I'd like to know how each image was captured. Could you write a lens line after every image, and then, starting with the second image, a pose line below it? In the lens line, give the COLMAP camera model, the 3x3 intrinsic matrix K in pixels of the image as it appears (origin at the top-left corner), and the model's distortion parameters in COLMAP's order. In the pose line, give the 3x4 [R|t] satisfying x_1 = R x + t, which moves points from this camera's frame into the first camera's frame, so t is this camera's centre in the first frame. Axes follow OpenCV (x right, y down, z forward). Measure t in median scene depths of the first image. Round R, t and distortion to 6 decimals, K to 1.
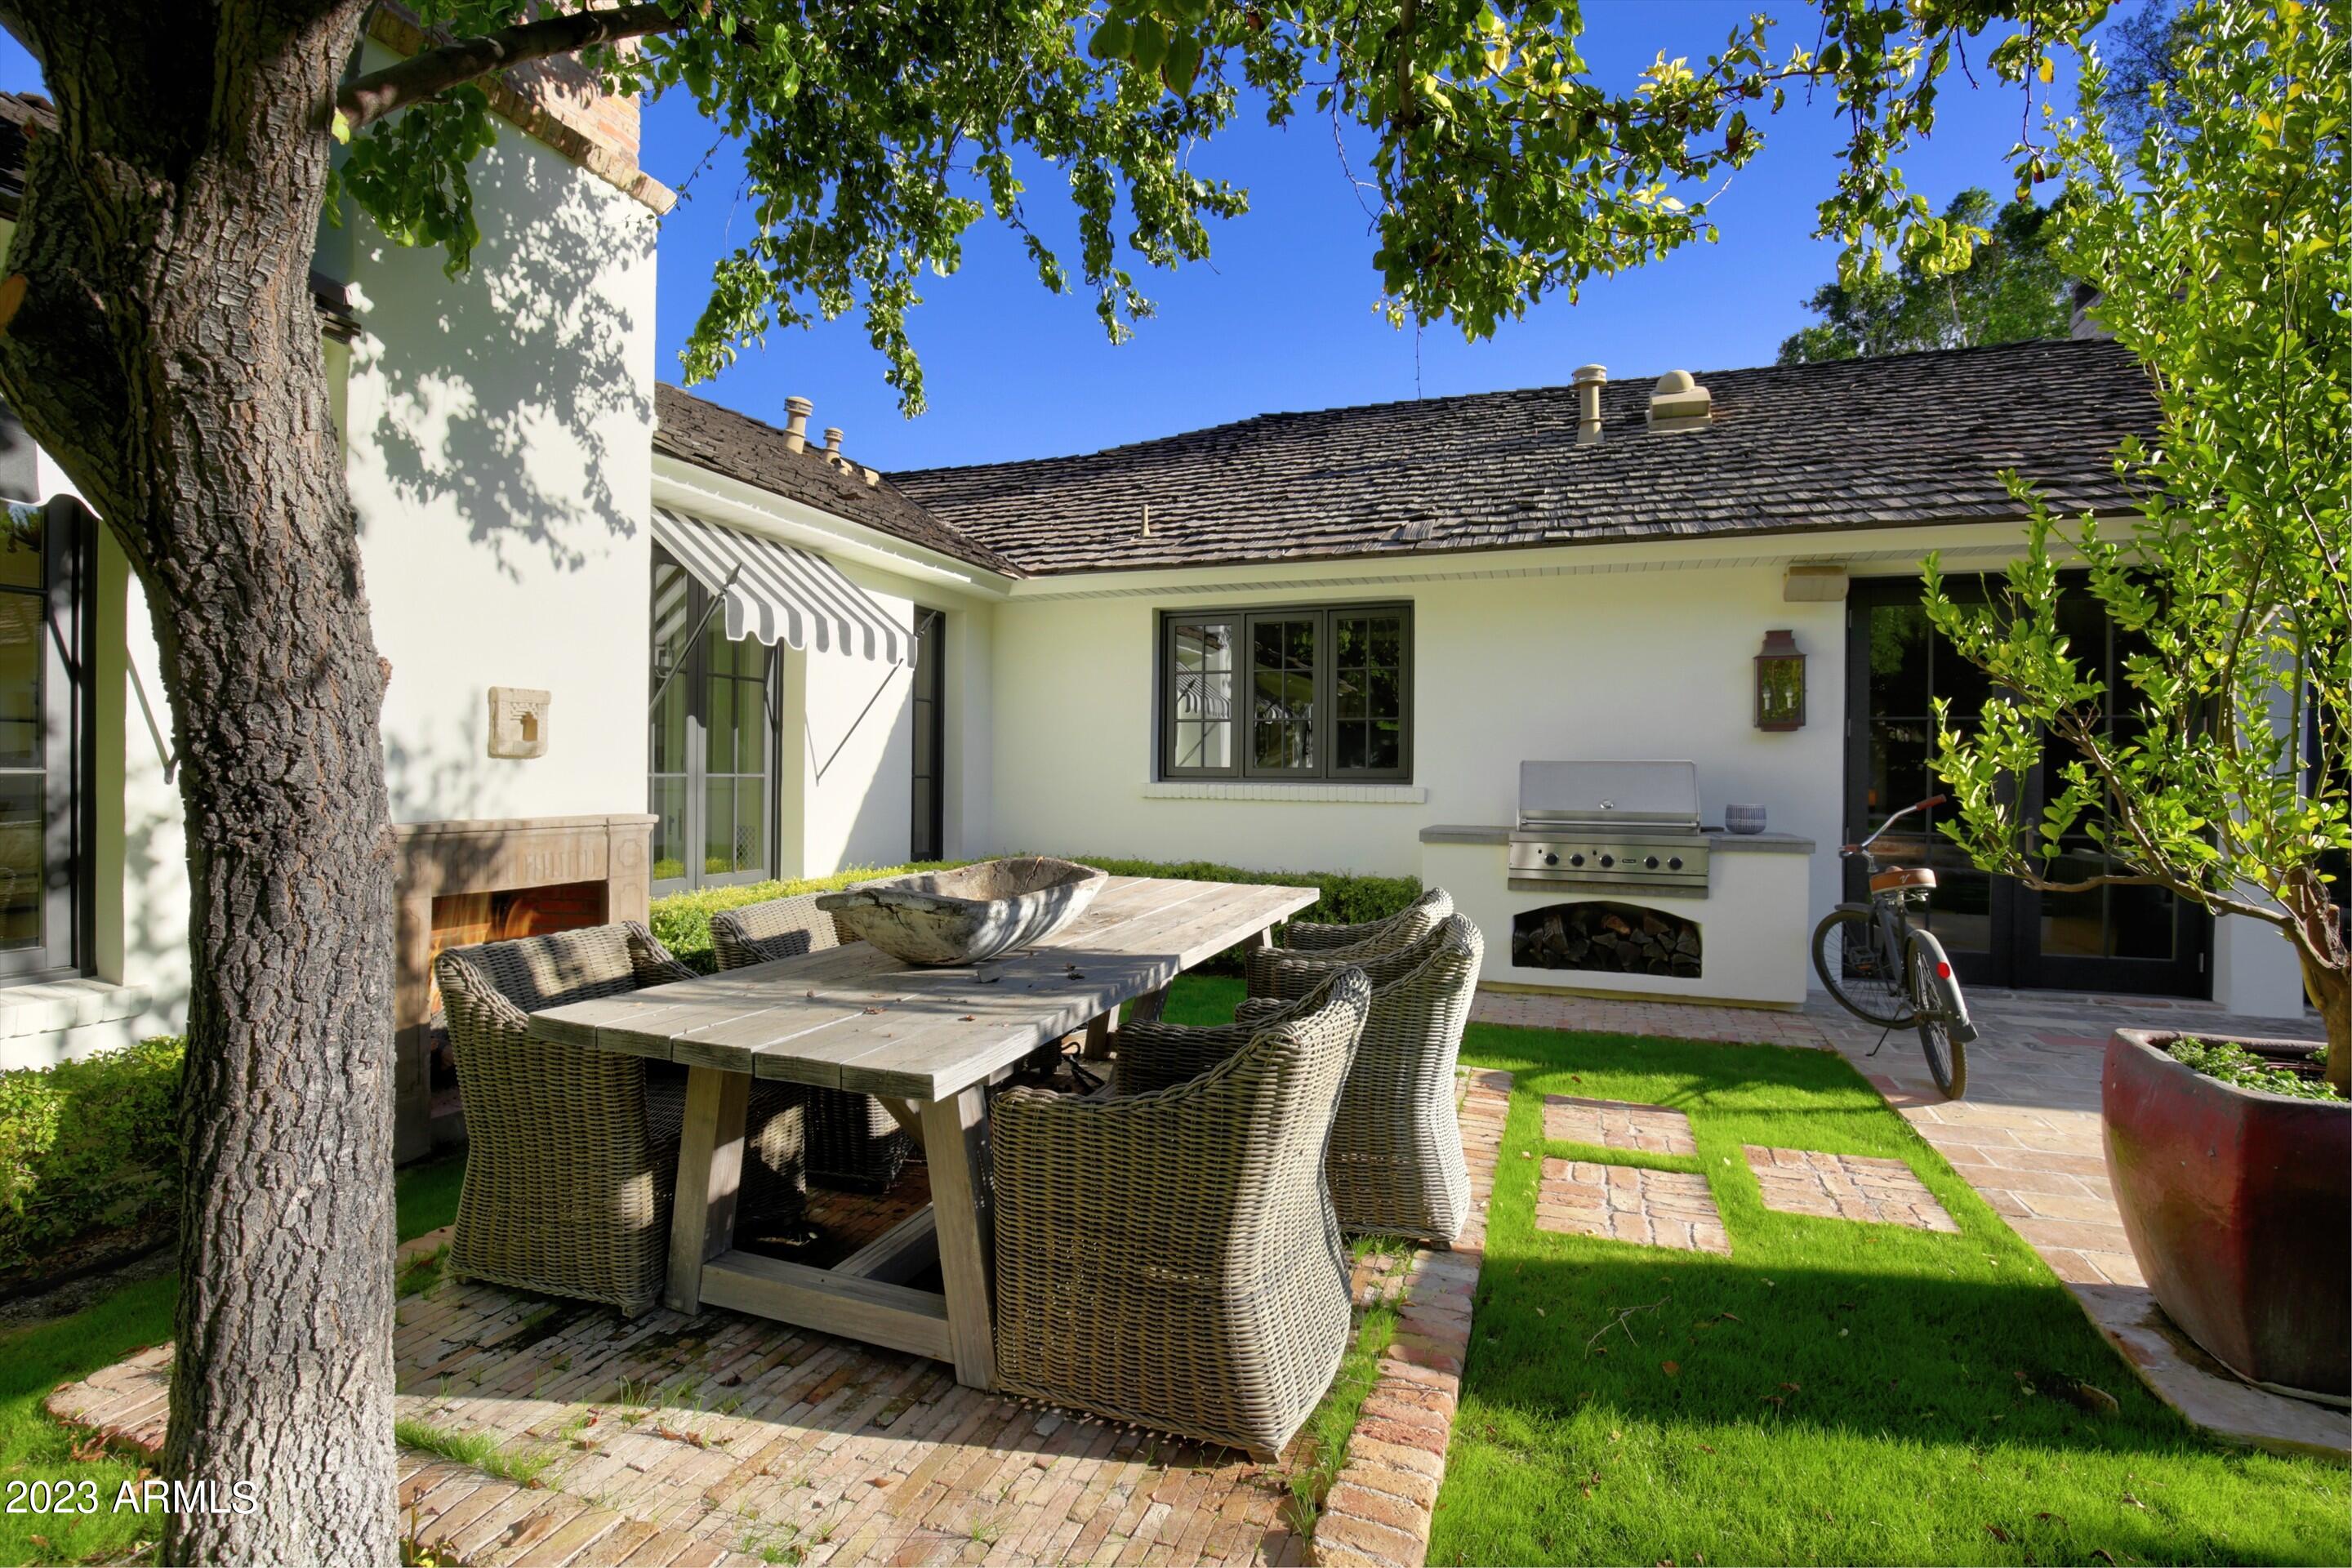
lens RADIAL K [[1080.8, 0, 1179.5], [0, 1080.8, 782.7], [0, 0, 1]] dist [-0.030959, 0.004614]
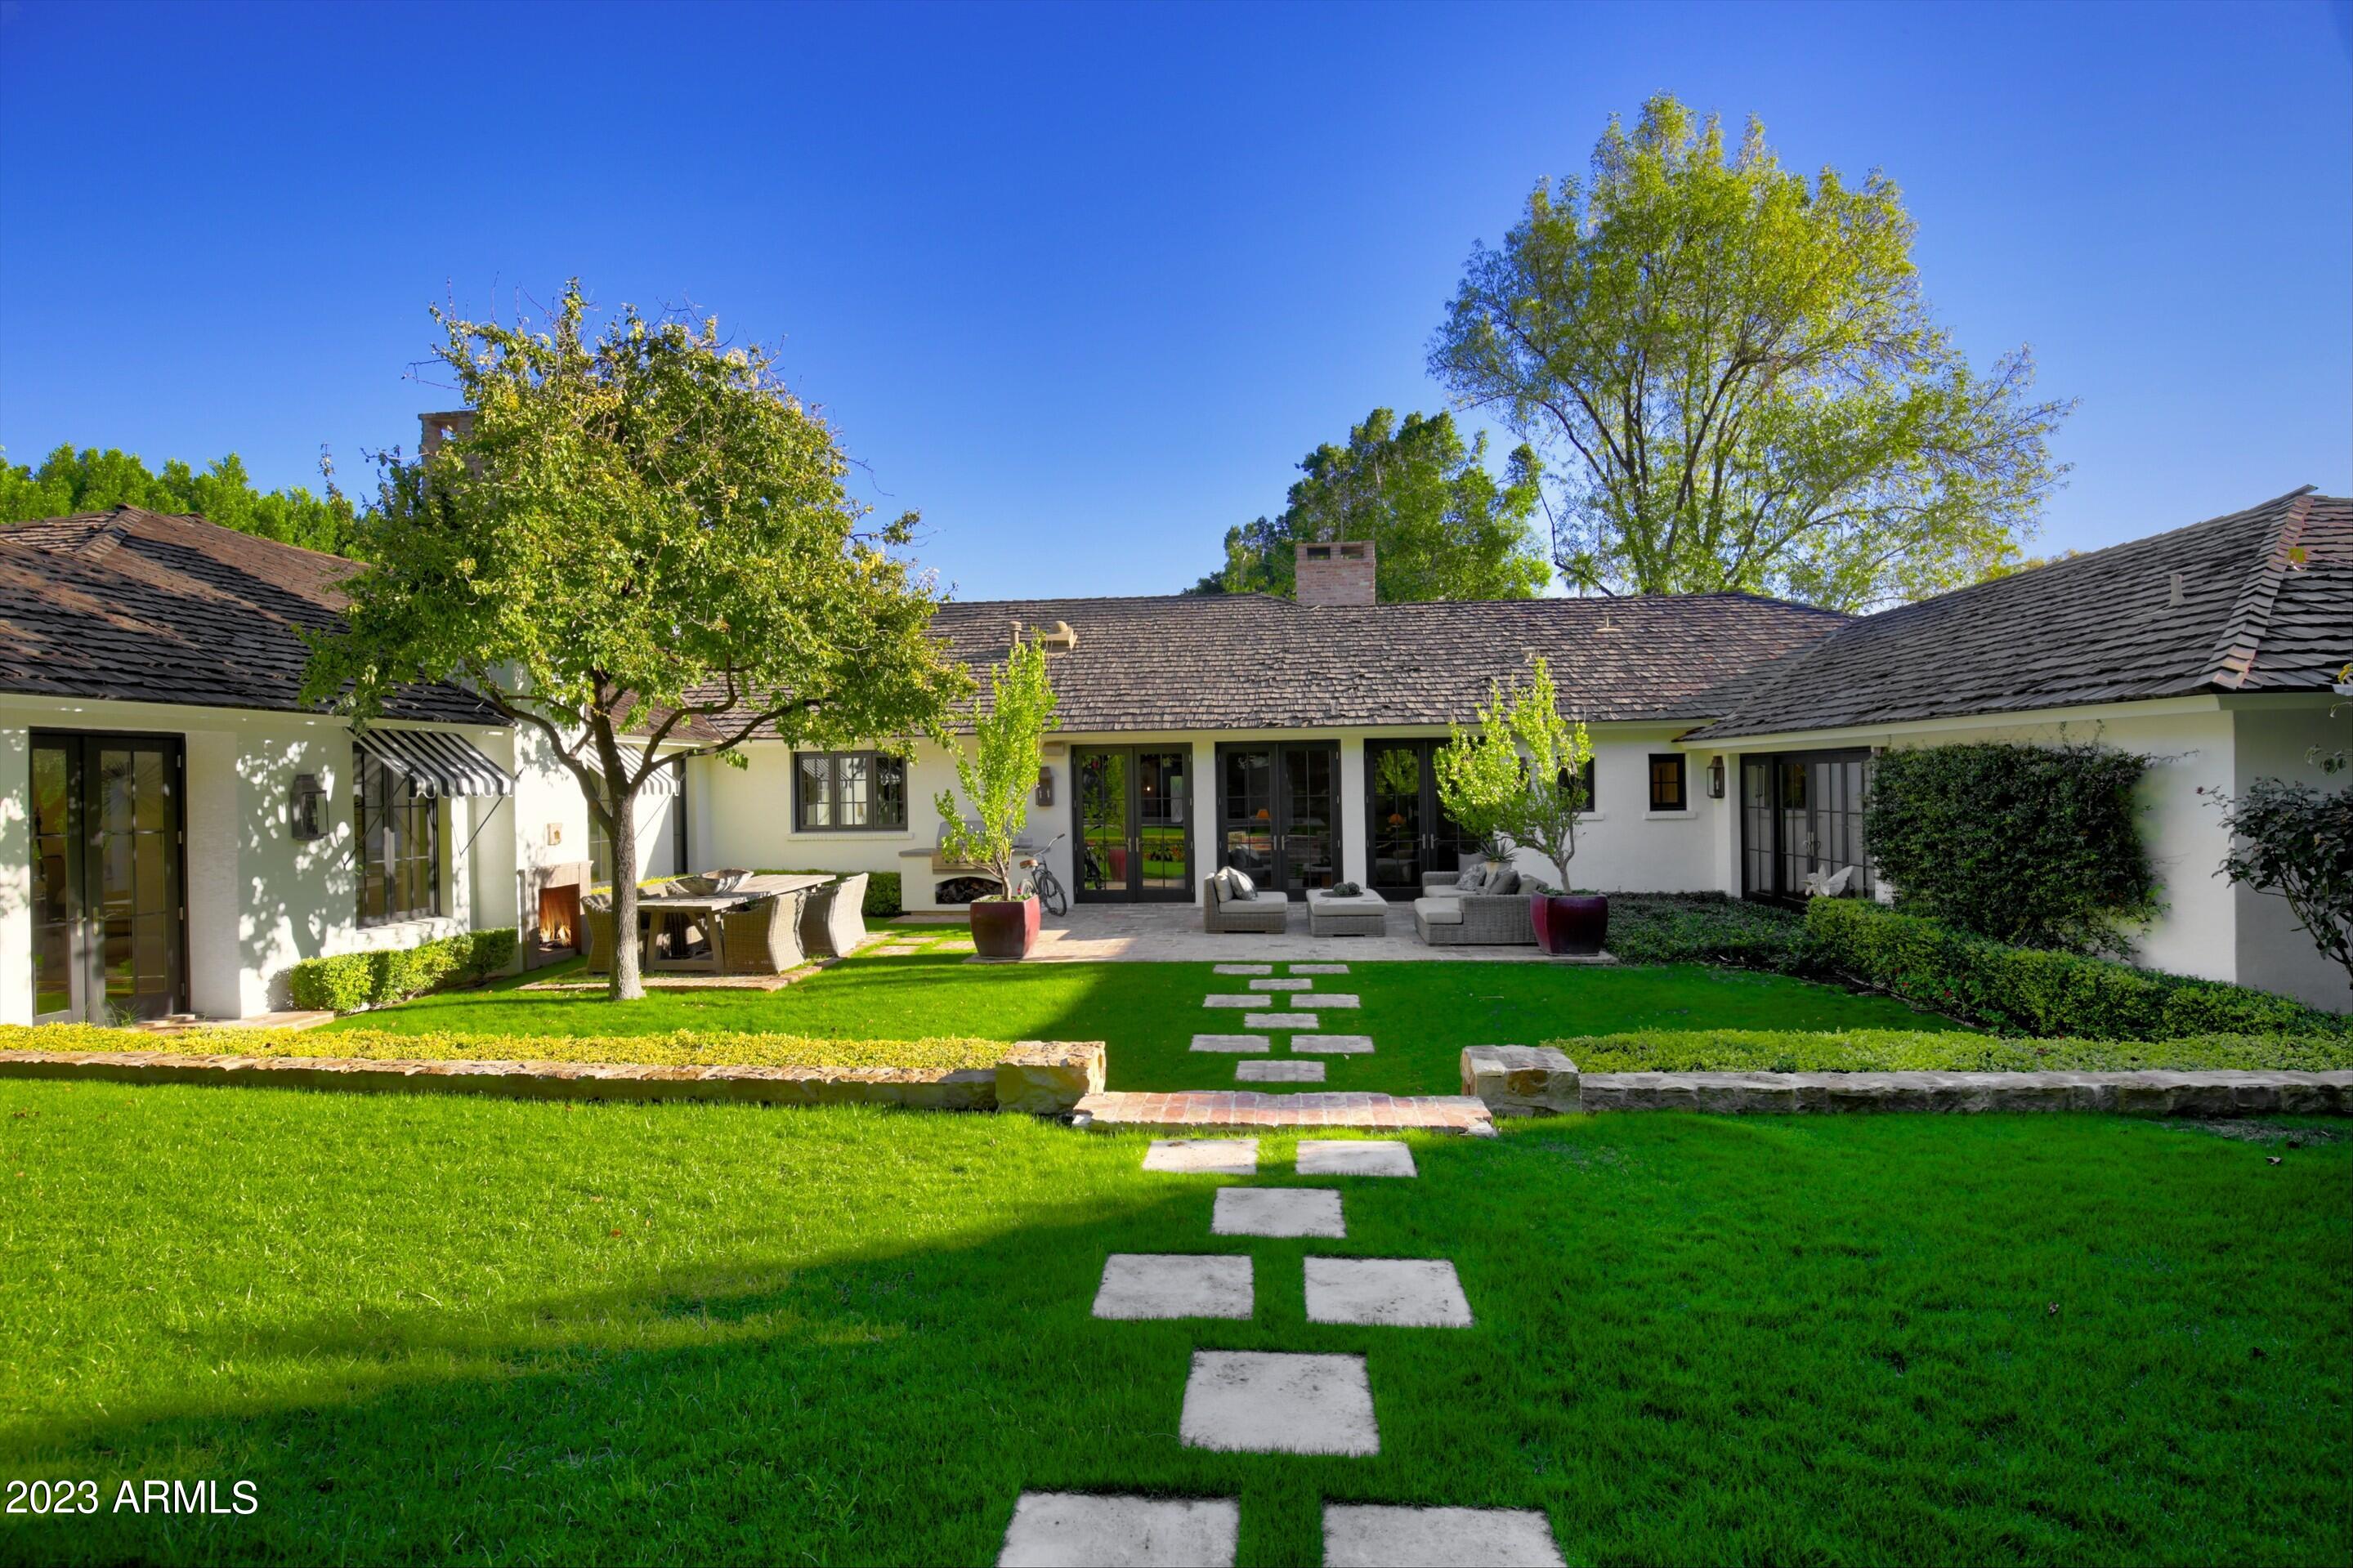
lens RADIAL K [[1081.1, 0, 1171.7], [0, 1081.1, 790.1], [0, 0, 1]] dist [-0.030959, 0.004614]
pose [[0.969082, -0.028056, 0.245140, 0.372794], [0.027556, 0.999605, 0.005467, -0.152092], [-0.245196, 0.001457, 0.969472, -2.532336]]
